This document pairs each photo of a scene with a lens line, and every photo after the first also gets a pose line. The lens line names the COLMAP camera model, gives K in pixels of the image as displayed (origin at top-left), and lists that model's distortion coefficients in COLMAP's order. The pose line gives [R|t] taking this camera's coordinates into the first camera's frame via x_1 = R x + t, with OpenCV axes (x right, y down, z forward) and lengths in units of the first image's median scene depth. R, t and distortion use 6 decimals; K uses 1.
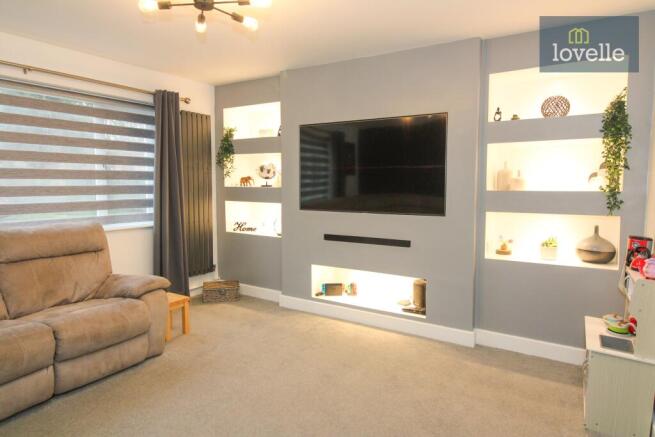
lens RADIAL K [[427.5, 0, 329.3], [0, 427.5, 215.3], [0, 0, 1]] dist [0.011899, 0.000686]
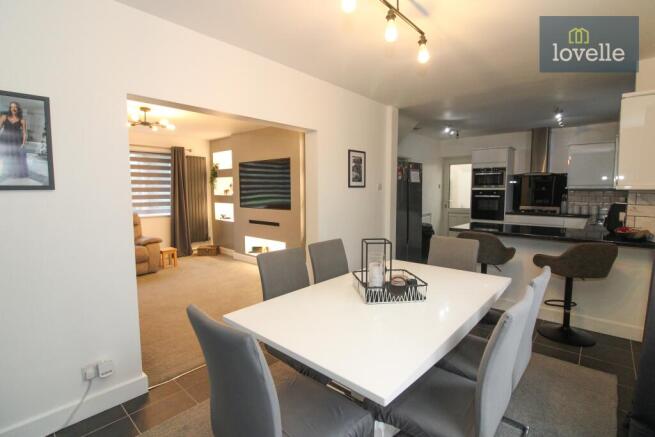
lens RADIAL K [[318.8, 0, 325.8], [0, 318.8, 217.3], [0, 0, 1]] dist [-0.023952, -0.000146]
pose [[0.988783, 0.011333, -0.148926, 0.494694], [-0.010518, 0.999925, 0.006264, 0.017963], [0.148985, -0.004627, 0.988829, -0.323766]]
